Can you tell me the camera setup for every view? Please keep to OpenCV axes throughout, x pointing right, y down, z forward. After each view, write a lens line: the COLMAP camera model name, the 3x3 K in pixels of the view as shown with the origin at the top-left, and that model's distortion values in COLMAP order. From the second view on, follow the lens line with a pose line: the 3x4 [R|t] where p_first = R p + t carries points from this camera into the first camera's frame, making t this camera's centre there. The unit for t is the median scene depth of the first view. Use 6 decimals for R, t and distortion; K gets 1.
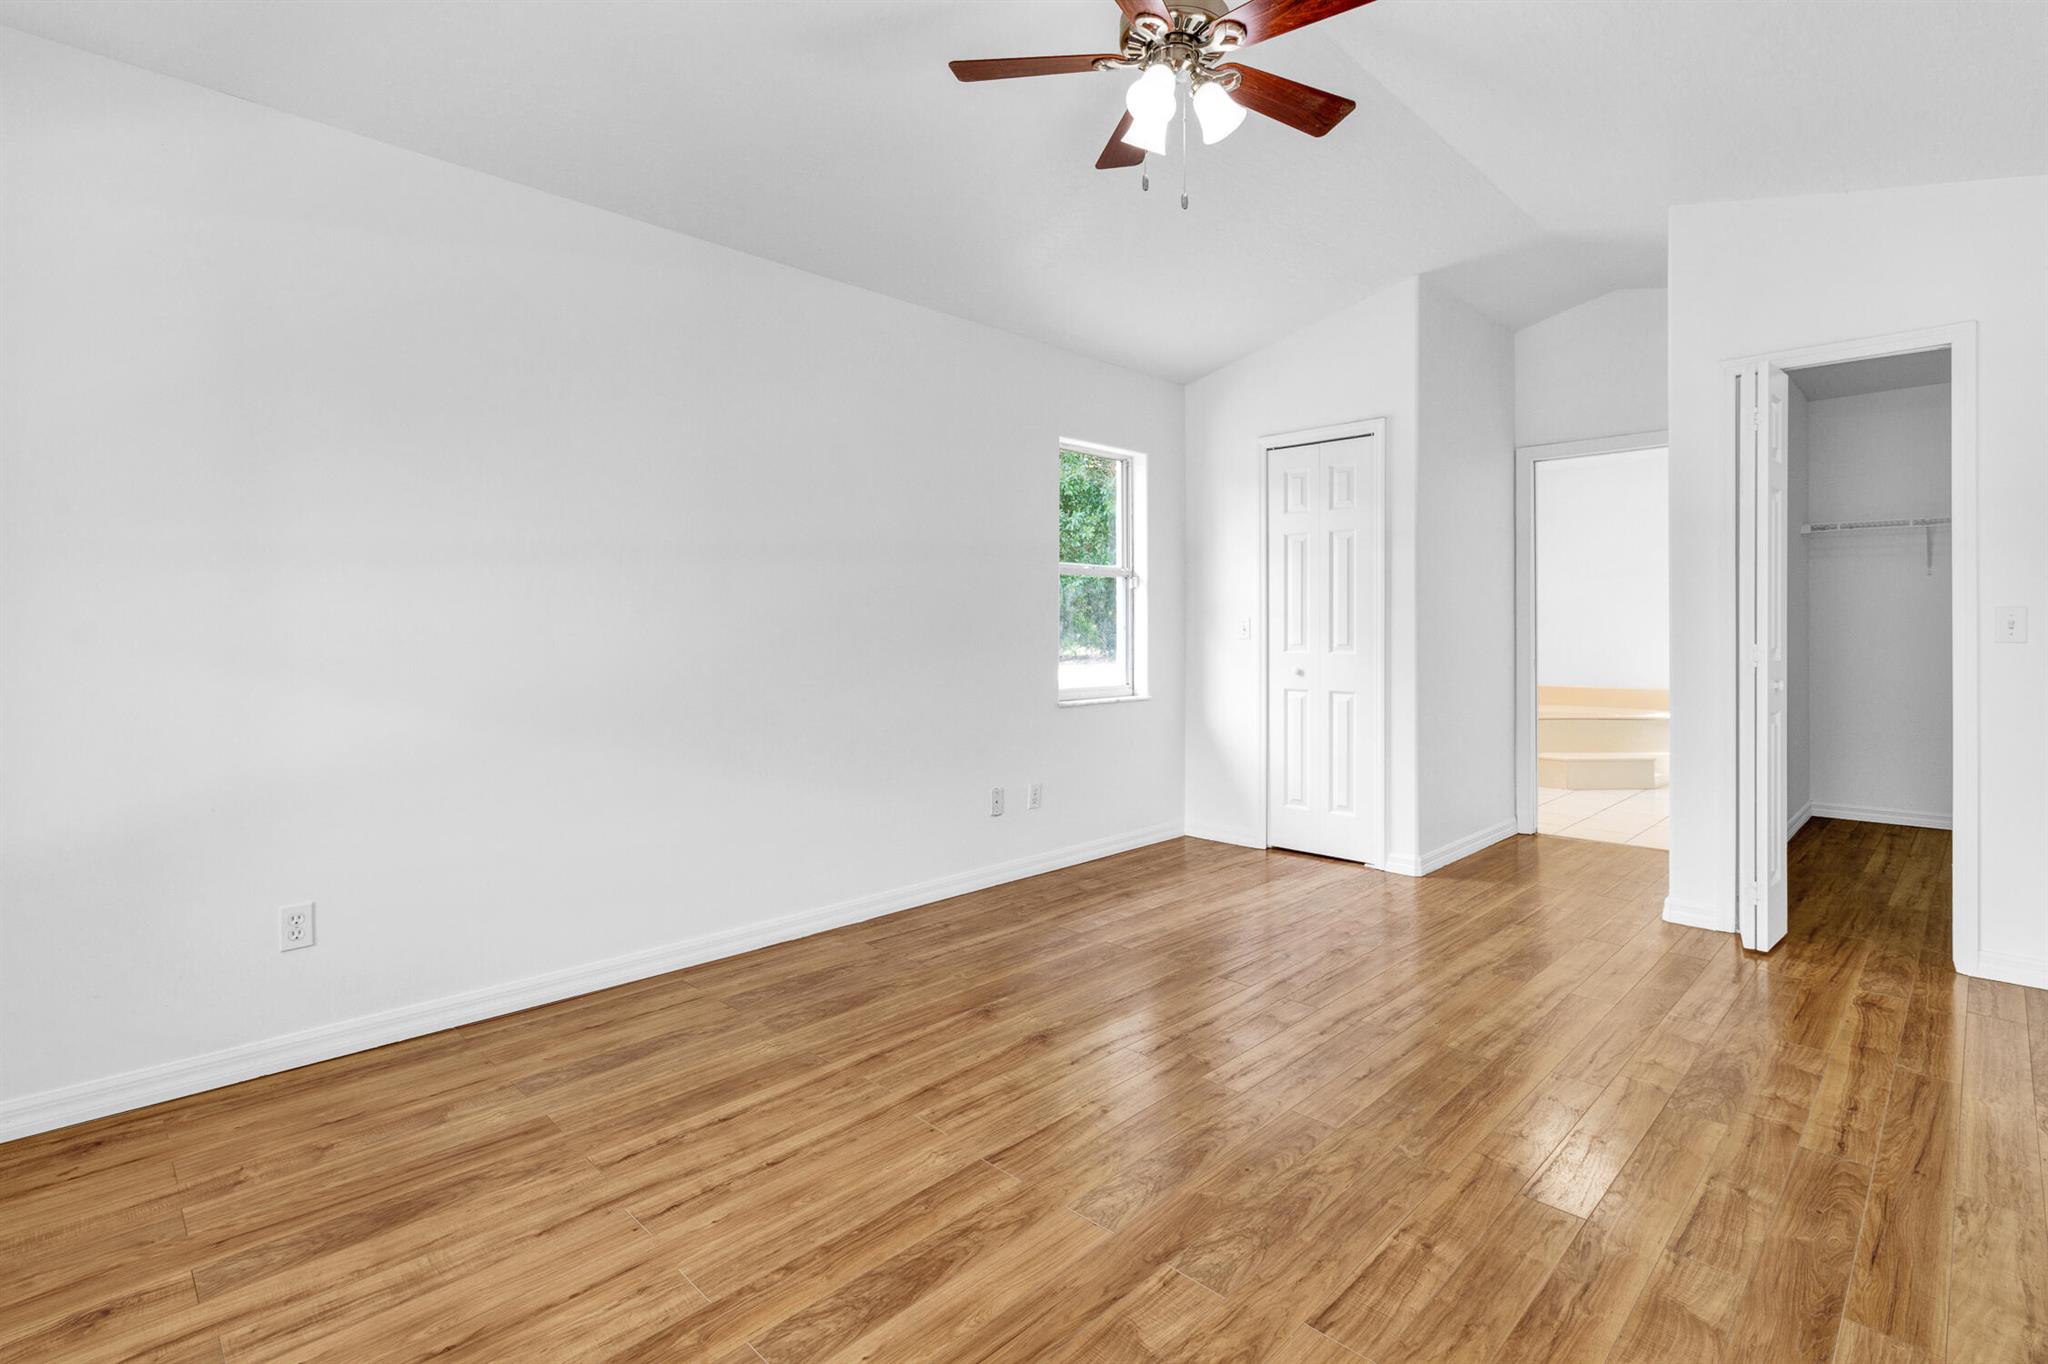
lens RADIAL K [[956.3, 0, 1093.1], [0, 956.3, 630.2], [0, 0, 1]] dist [0.003672, 0.000285]
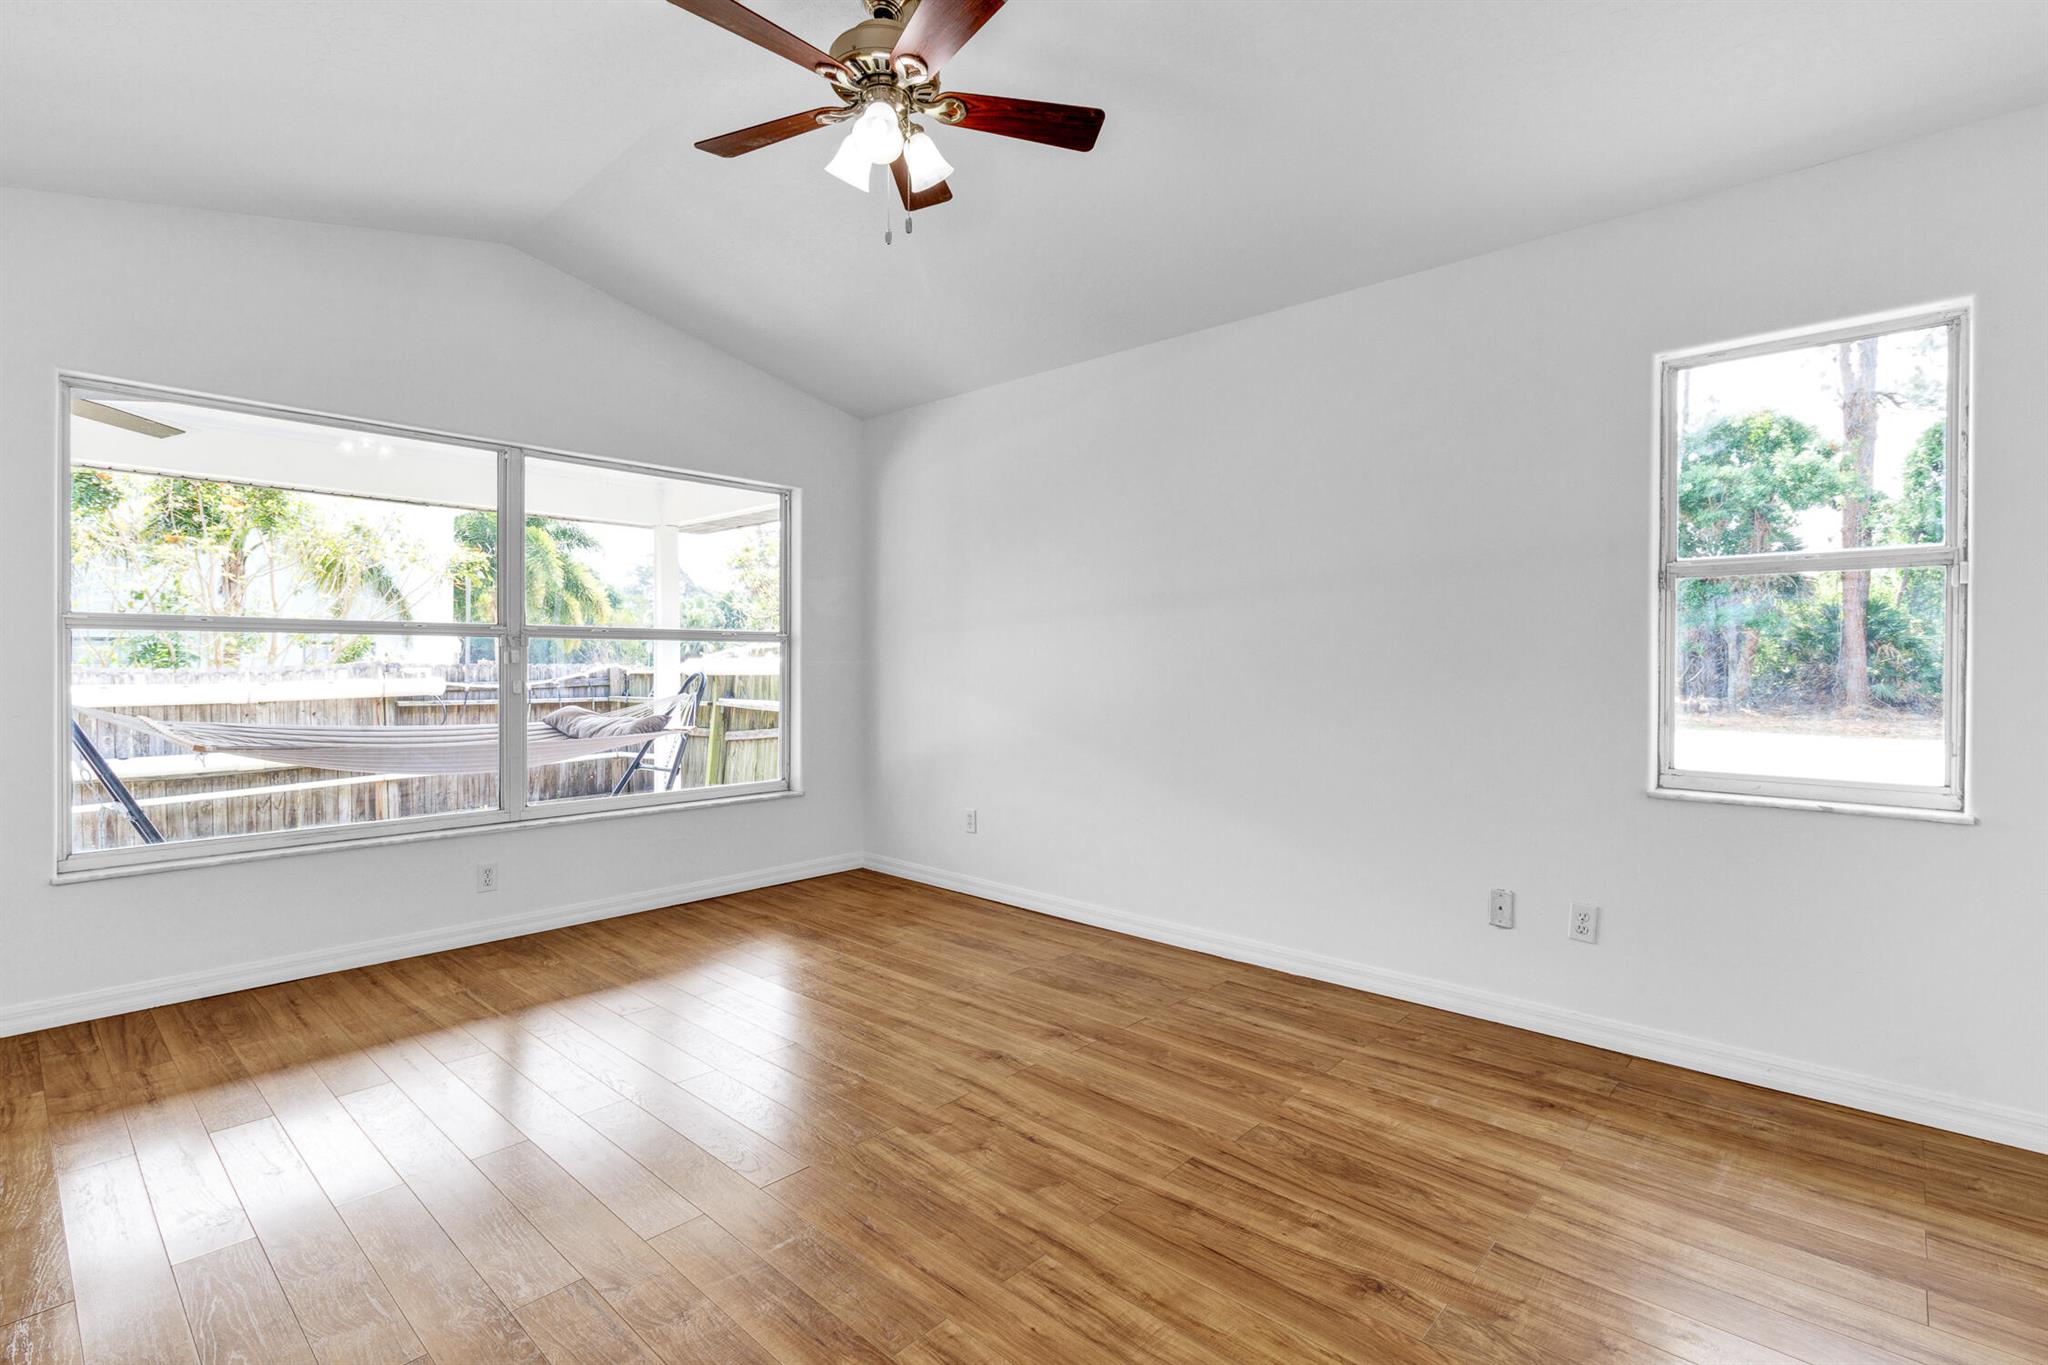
lens RADIAL K [[956.3, 0, 1033.5], [0, 956.3, 669.9], [0, 0, 1]] dist [0.003672, 0.000285]
pose [[0.006030, 0.008446, -0.999946, 0.951742], [-0.004060, 0.999956, 0.008422, -0.006629], [0.999974, 0.004009, 0.006064, 0.992308]]
